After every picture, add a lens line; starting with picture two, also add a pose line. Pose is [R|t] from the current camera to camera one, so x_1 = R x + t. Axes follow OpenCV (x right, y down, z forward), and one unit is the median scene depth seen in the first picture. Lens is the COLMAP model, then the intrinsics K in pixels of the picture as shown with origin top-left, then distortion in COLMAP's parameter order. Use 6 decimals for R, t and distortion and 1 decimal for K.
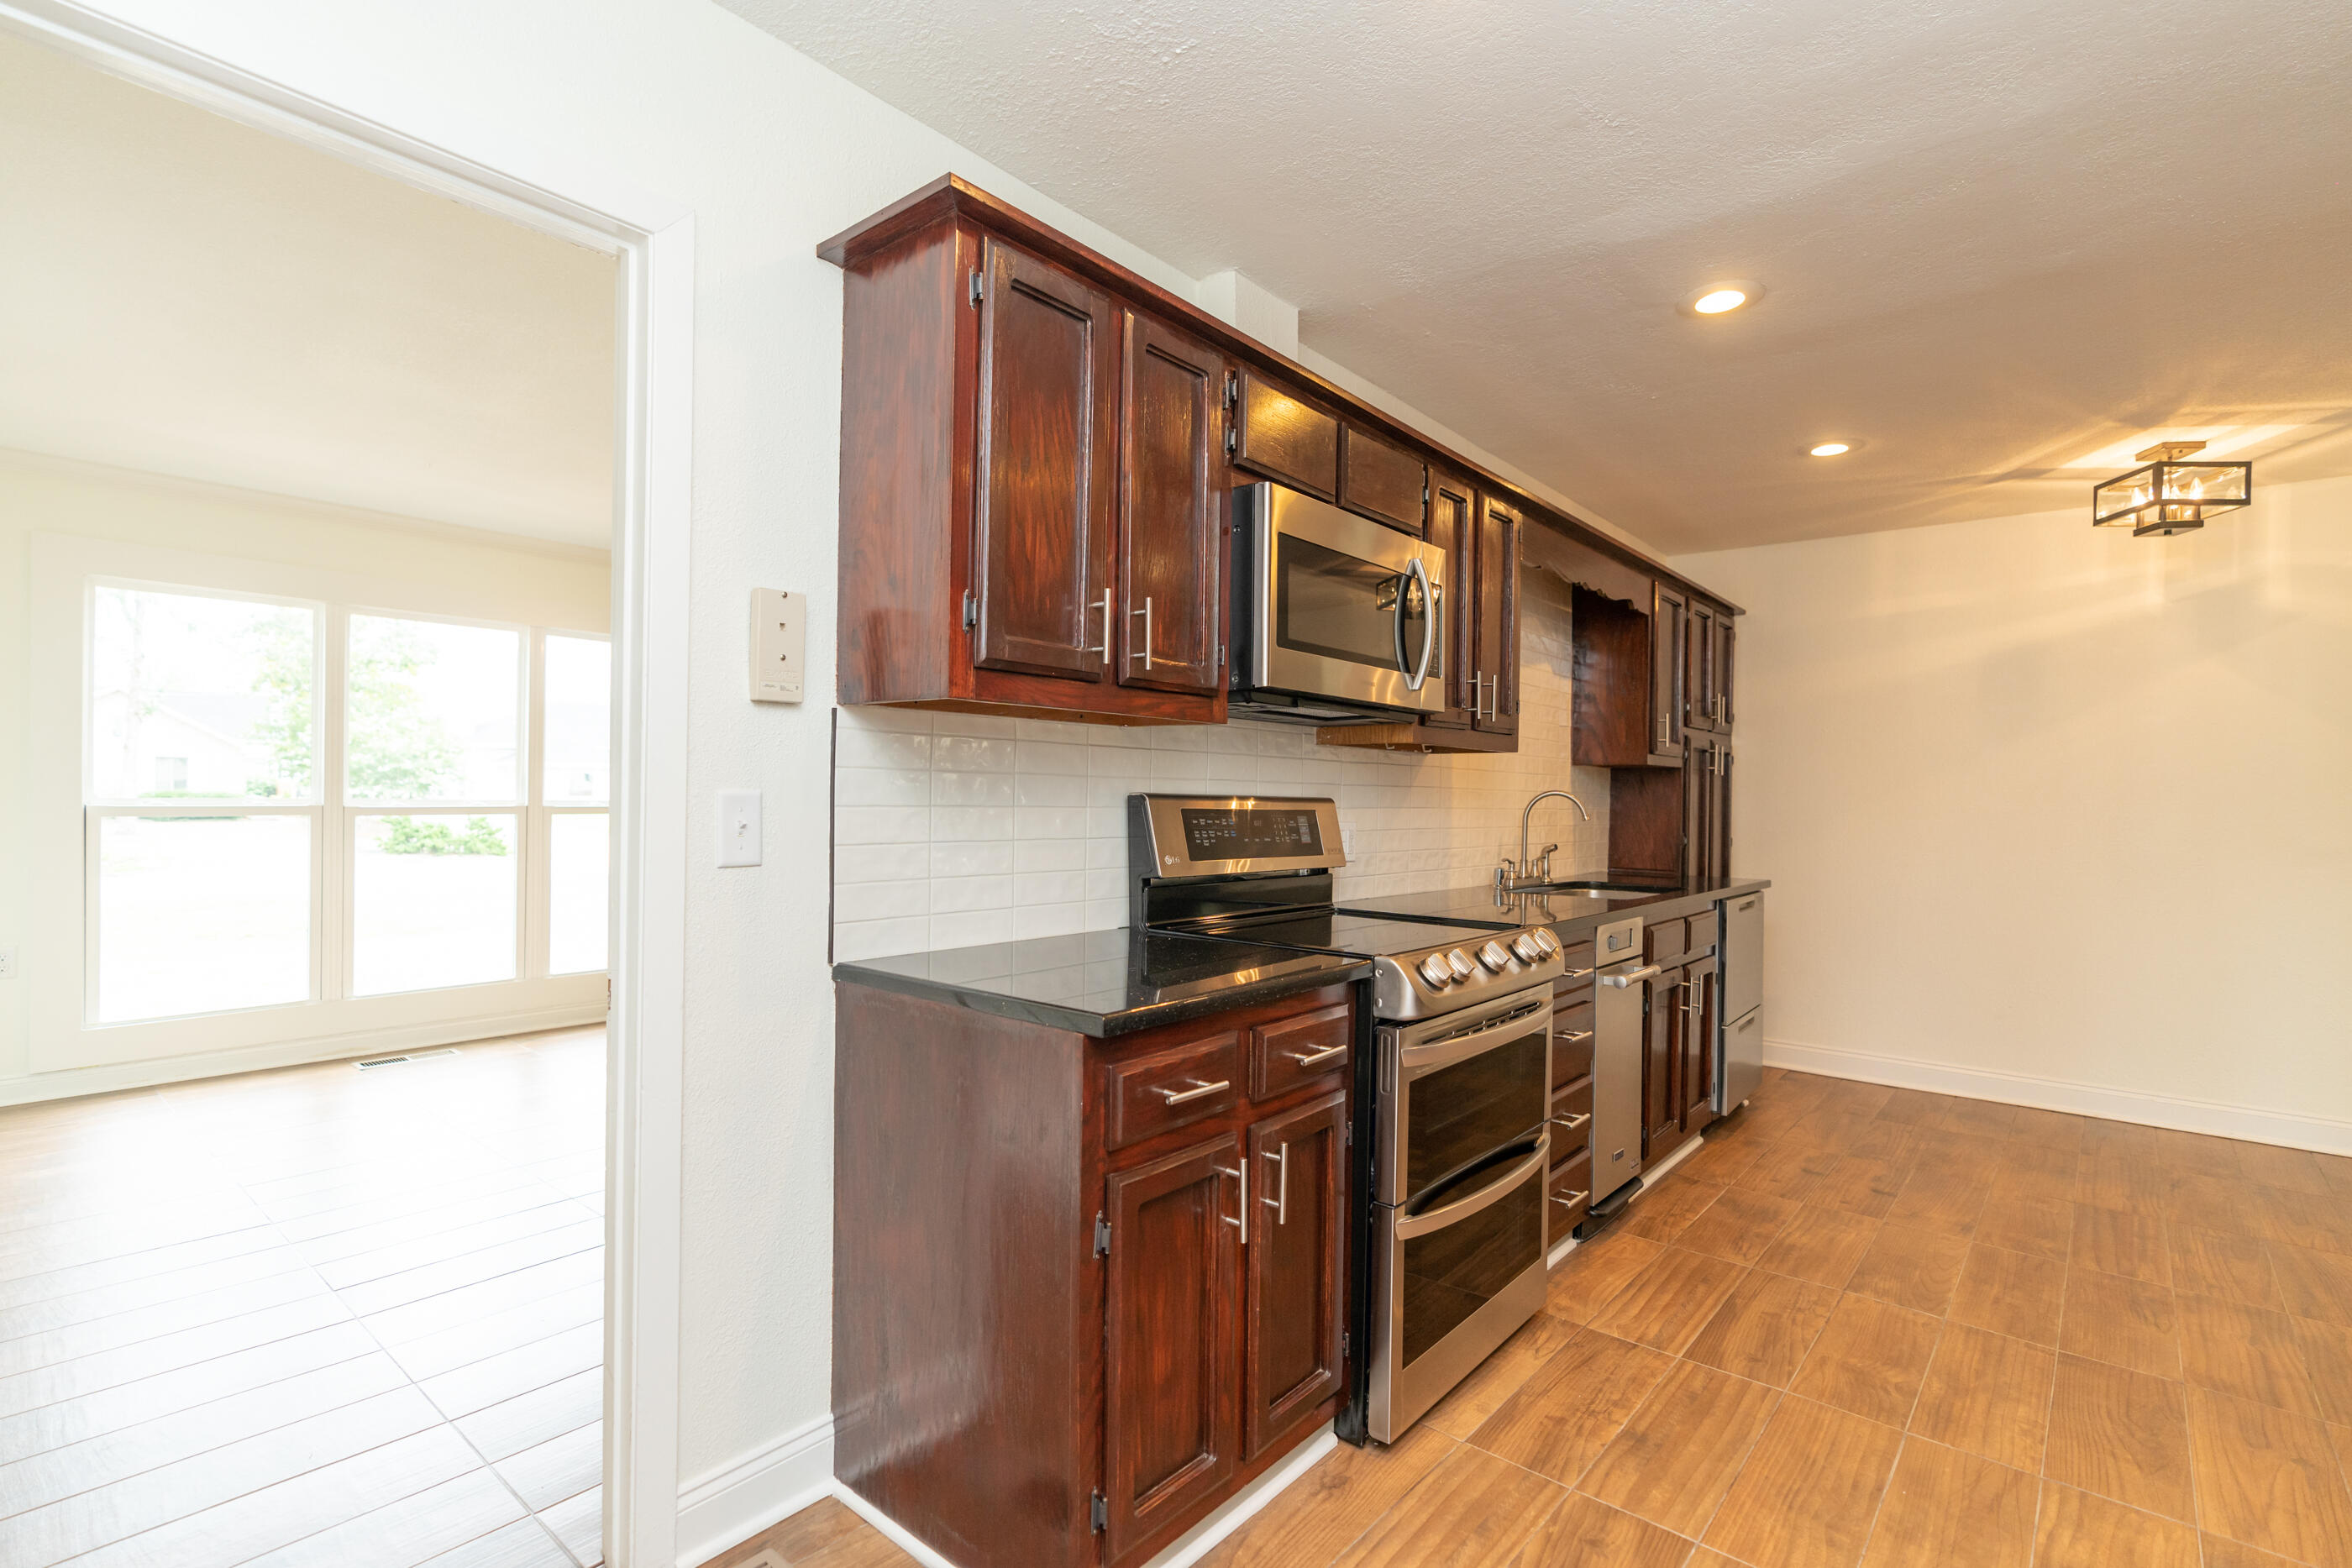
lens RADIAL K [[1117.2, 0, 1164.3], [0, 1117.2, 773.3], [0, 0, 1]] dist [-0.010095, 0.006401]
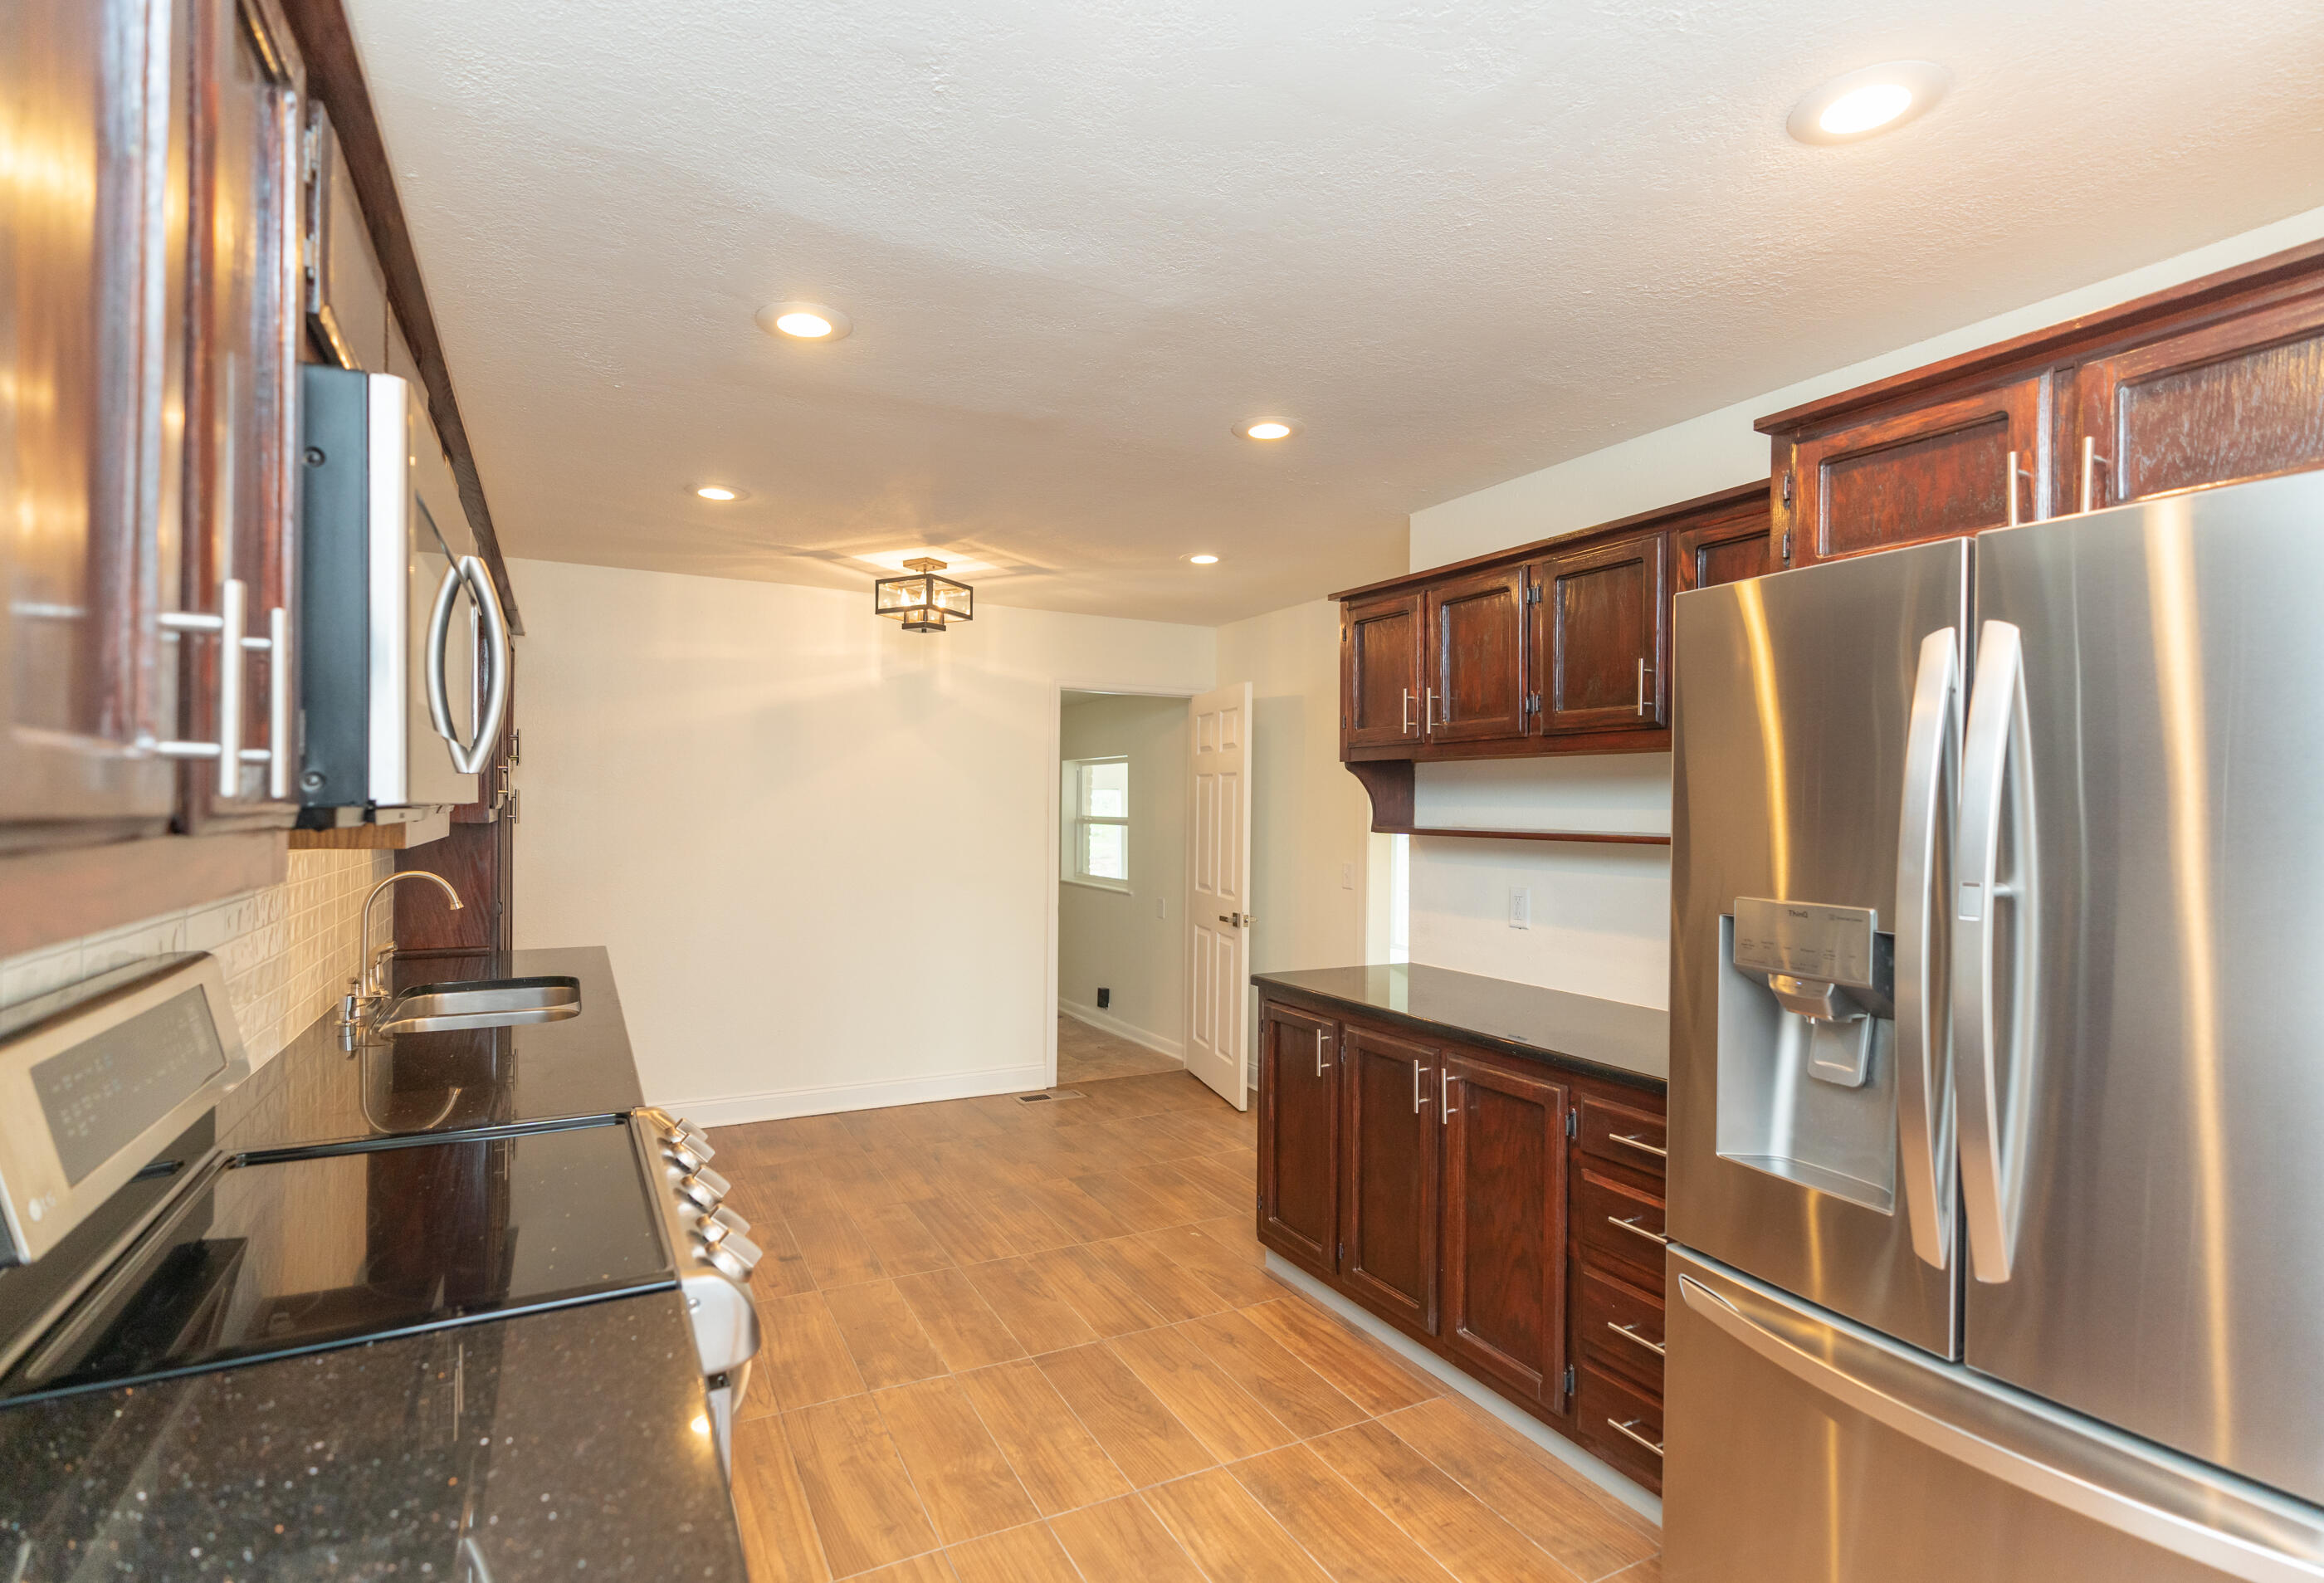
lens RADIAL K [[1104.9, 0, 1138.2], [0, 1104.9, 780.7], [0, 0, 1]] dist [-0.000148, -0.000447]
pose [[0.372344, 0.004630, 0.928083, -0.188330], [-0.020747, 0.999779, 0.003336, -0.073277], [-0.927863, -0.020497, 0.372357, 0.398370]]
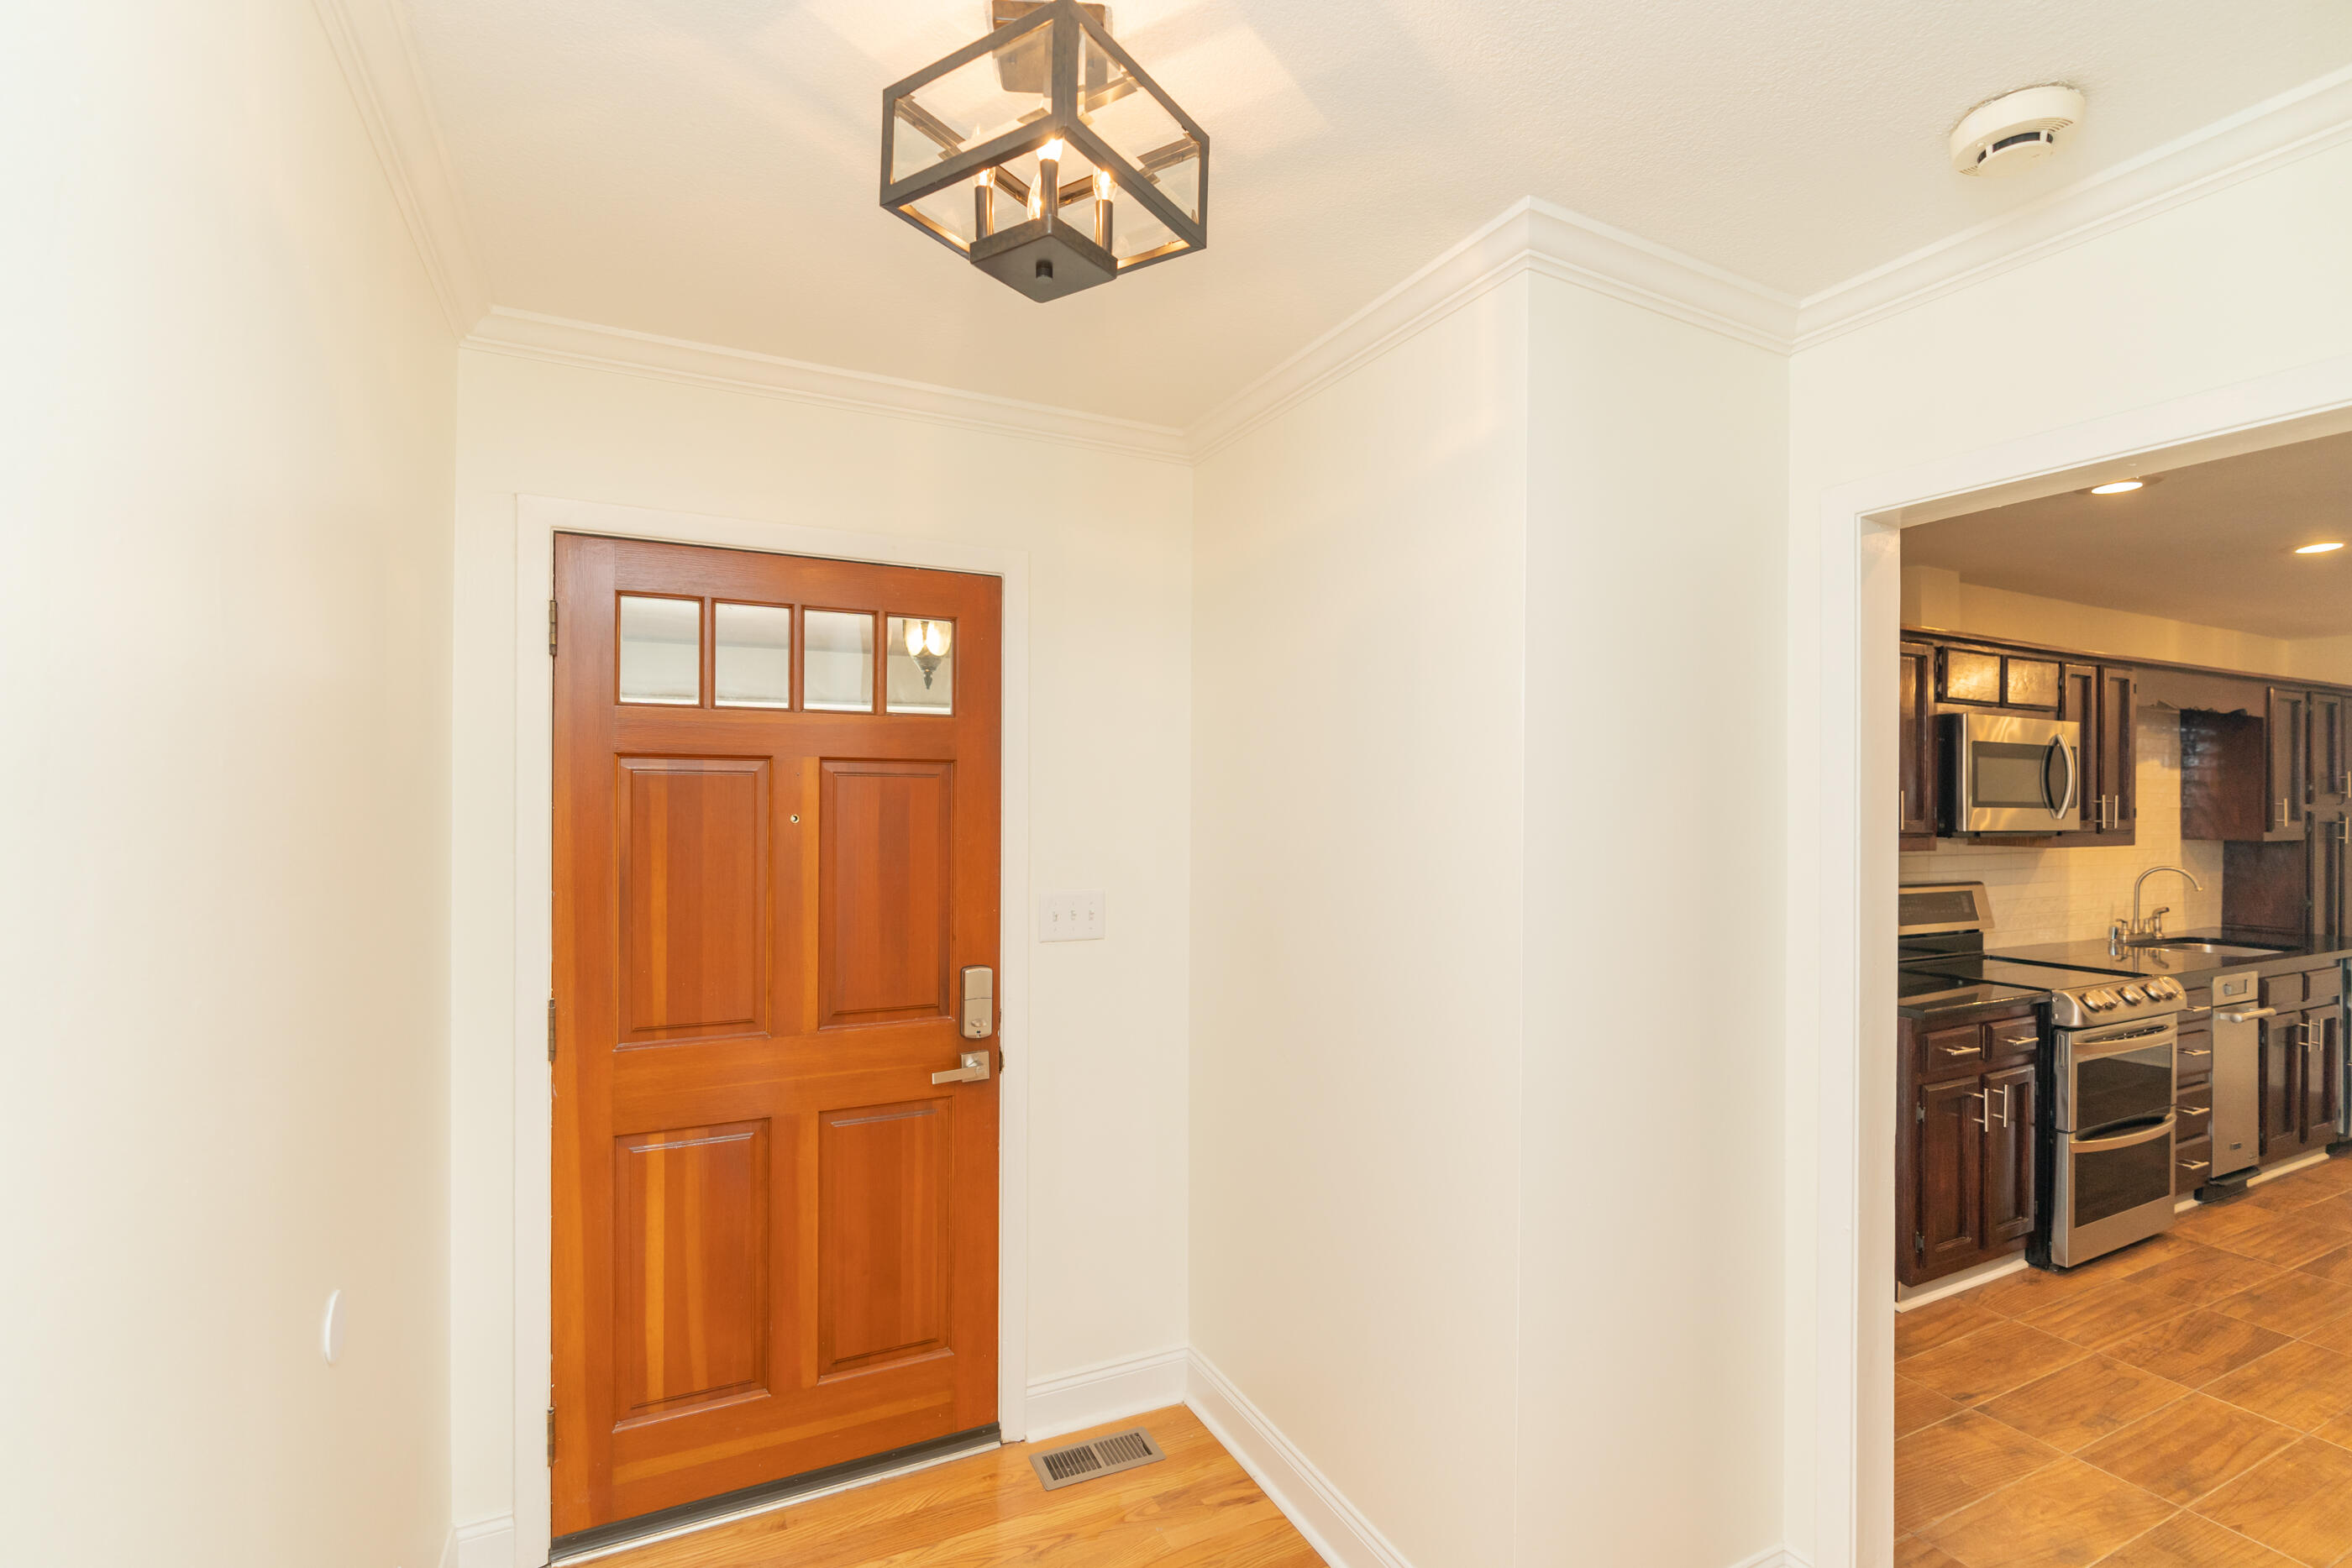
lens RADIAL K [[1065.1, 0, 1175.9], [0, 1065.1, 789.5], [0, 0, 1]] dist [-0.009359, 0.003727]
pose [[0.921409, -0.014346, -0.388330, -0.294674], [0.014133, 0.999894, -0.003405, -0.113275], [0.388338, -0.002351, 0.921514, -0.735772]]
